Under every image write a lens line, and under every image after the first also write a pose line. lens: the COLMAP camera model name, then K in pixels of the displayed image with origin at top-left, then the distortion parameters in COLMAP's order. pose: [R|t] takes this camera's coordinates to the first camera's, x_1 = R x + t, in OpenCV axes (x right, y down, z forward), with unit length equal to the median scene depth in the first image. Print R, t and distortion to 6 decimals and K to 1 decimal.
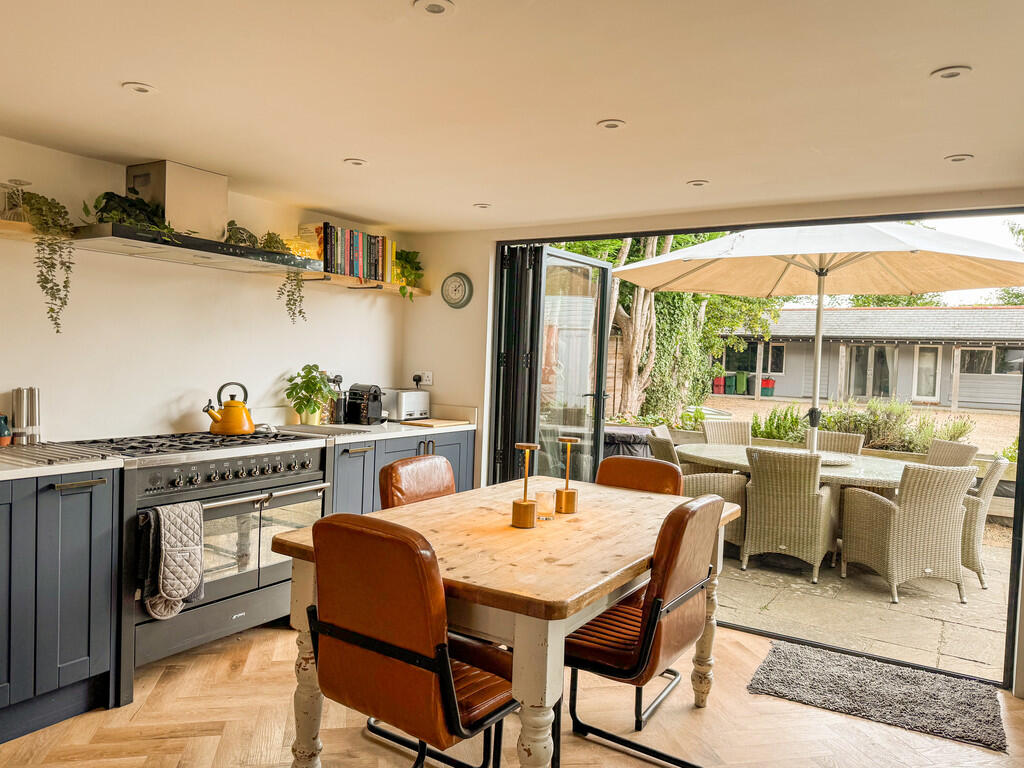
lens RADIAL K [[734.0, 0, 511.3], [0, 734.0, 383.7], [0, 0, 1]] dist [0.003568, -0.000726]
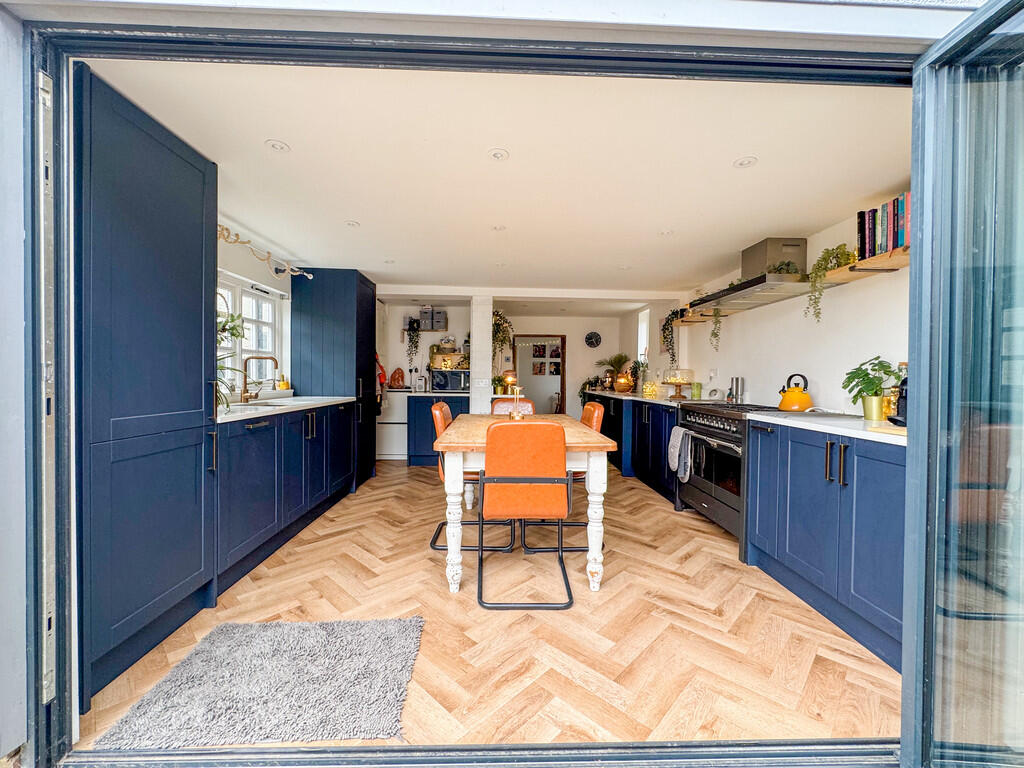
lens RADIAL K [[411.7, 0, 513.9], [0, 411.7, 382.8], [0, 0, 1]] dist [0.000020, 0.000001]
pose [[-0.822219, -0.035300, -0.568075, 0.501351], [-0.056621, 0.998197, 0.019923, 0.030236], [0.566348, 0.048546, -0.822735, 1.371169]]
